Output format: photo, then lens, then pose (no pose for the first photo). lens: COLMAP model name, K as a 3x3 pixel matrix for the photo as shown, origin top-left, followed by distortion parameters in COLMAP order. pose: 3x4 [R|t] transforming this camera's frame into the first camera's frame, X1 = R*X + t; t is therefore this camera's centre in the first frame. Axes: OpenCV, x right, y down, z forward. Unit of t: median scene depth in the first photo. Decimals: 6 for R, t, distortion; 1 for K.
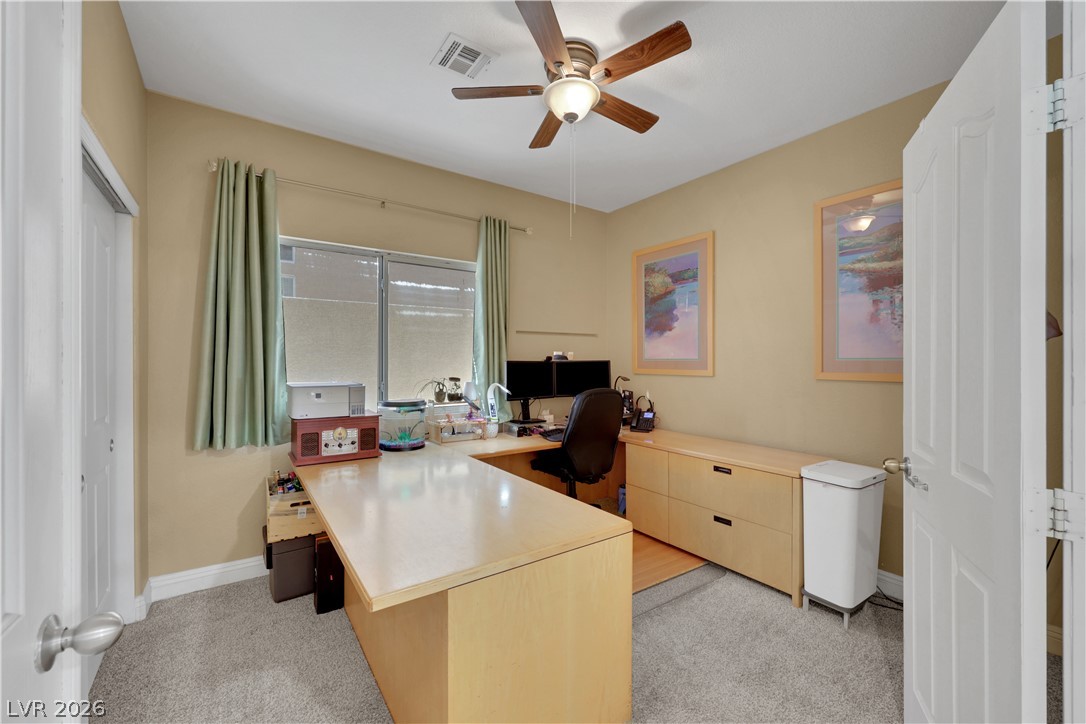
lens RADIAL K [[446.2, 0, 543.0], [0, 446.2, 362.0], [0, 0, 1]] dist [0.000744, -0.000014]
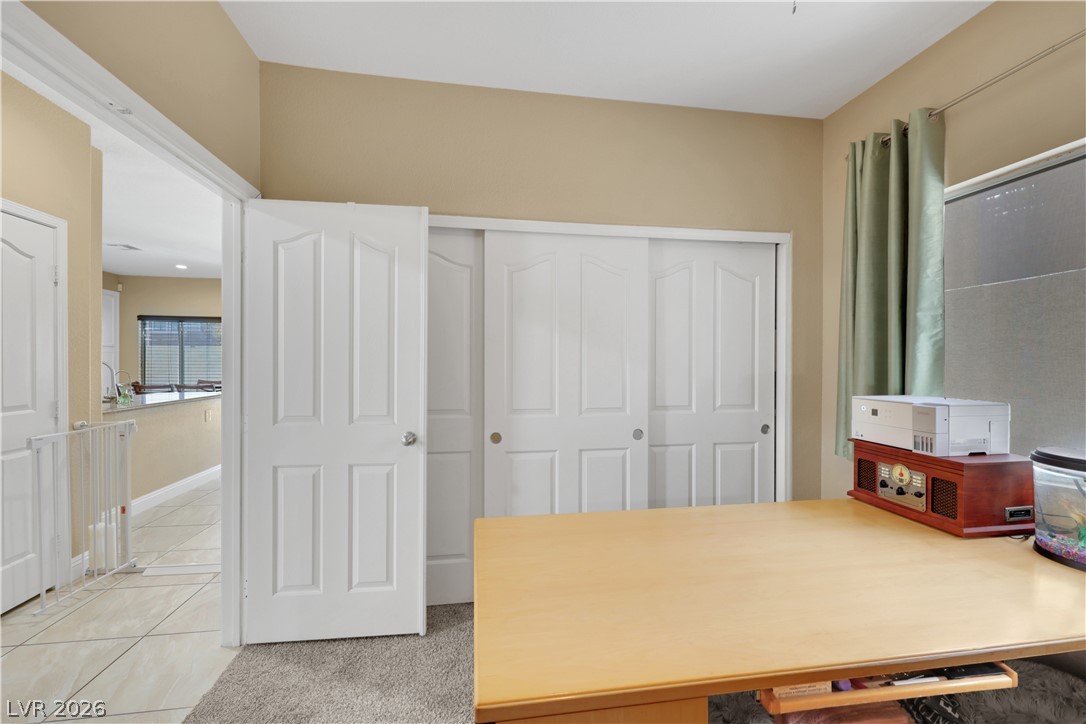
lens RADIAL K [[446.2, 0, 543.0], [0, 446.2, 362.0], [0, 0, 1]] dist [0.000744, -0.000014]
pose [[-0.440620, 0.000019, -0.897694, 0.376892], [-0.004306, 0.999988, 0.002134, -0.005529], [0.897683, 0.004806, -0.440615, 0.801735]]
